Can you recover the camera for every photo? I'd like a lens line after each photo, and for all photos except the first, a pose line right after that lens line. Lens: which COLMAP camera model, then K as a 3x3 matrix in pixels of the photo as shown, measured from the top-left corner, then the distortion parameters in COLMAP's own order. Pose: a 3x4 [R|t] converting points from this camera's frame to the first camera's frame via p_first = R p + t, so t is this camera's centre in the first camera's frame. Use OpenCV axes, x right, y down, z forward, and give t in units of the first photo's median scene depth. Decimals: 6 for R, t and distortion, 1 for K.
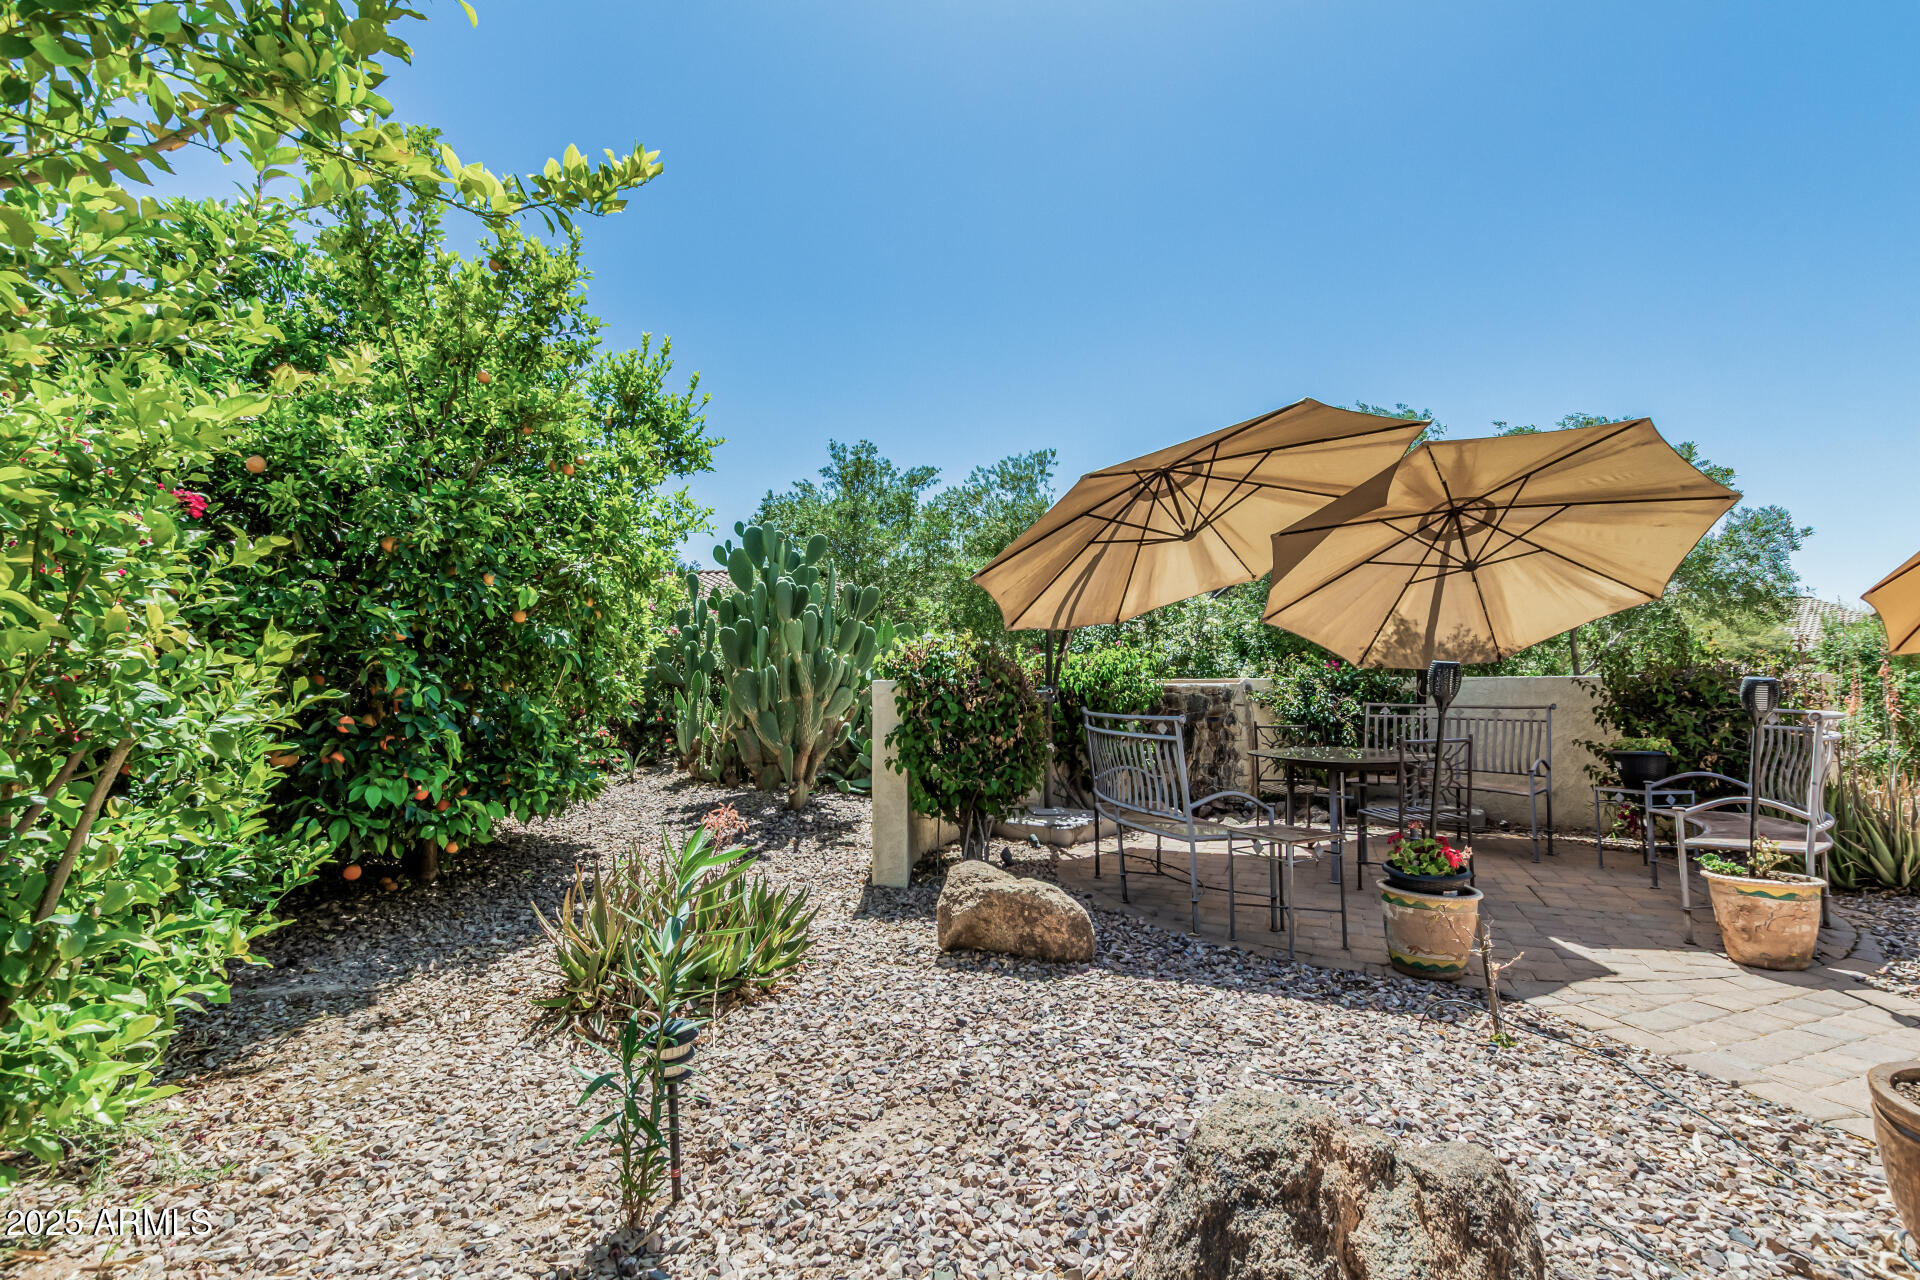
lens RADIAL K [[893.9, 0, 972.5], [0, 893.9, 644.1], [0, 0, 1]] dist [0.004240, -0.001664]
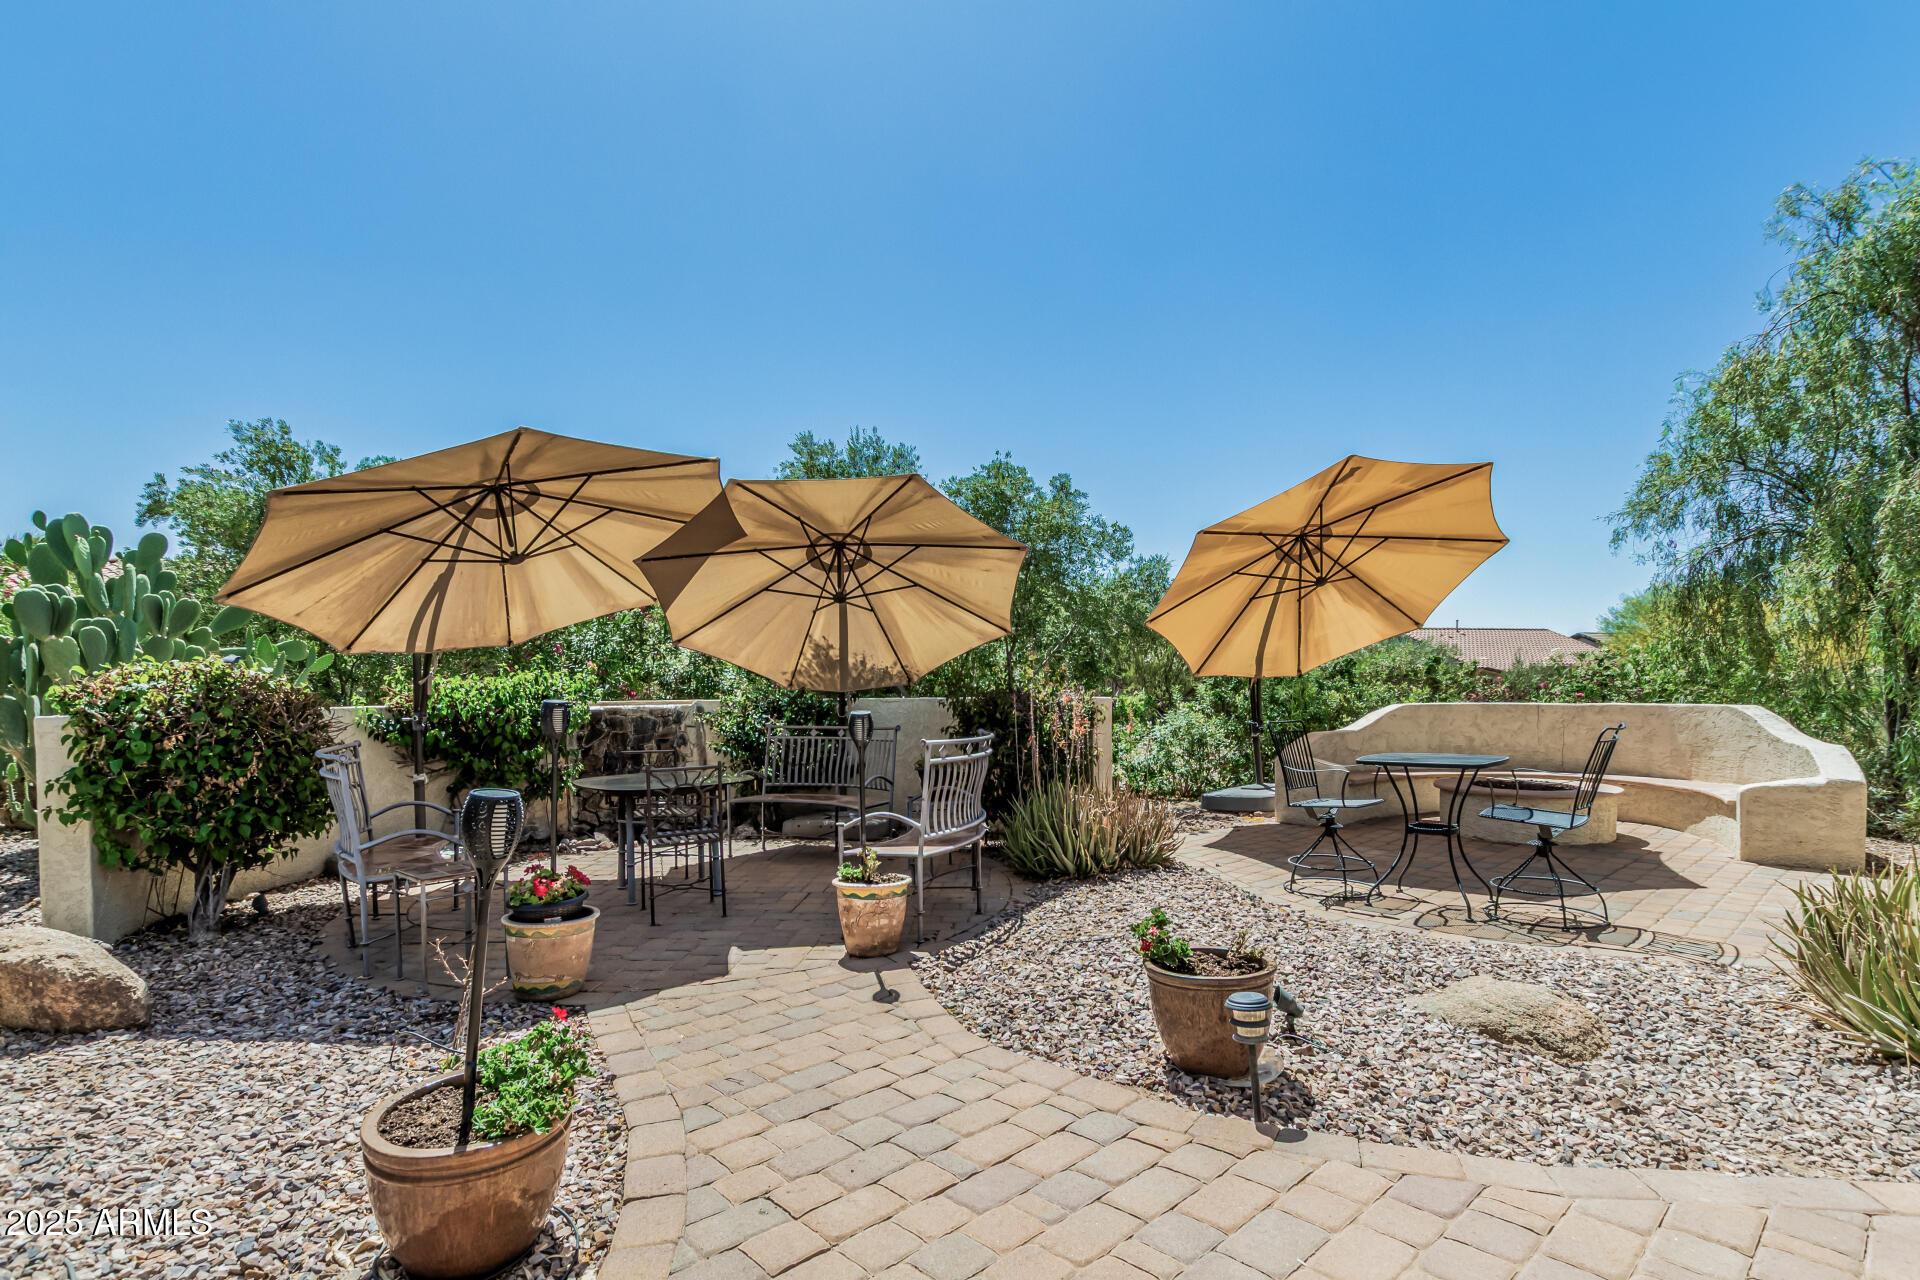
lens RADIAL K [[893.9, 0, 960.0], [0, 893.9, 693.1], [0, 0, 1]] dist [0.004240, -0.001664]
pose [[0.939245, -0.006185, 0.343191, 0.329133], [-0.008244, 0.999143, 0.040569, -0.017561], [-0.343147, -0.040934, 0.938389, -0.066623]]
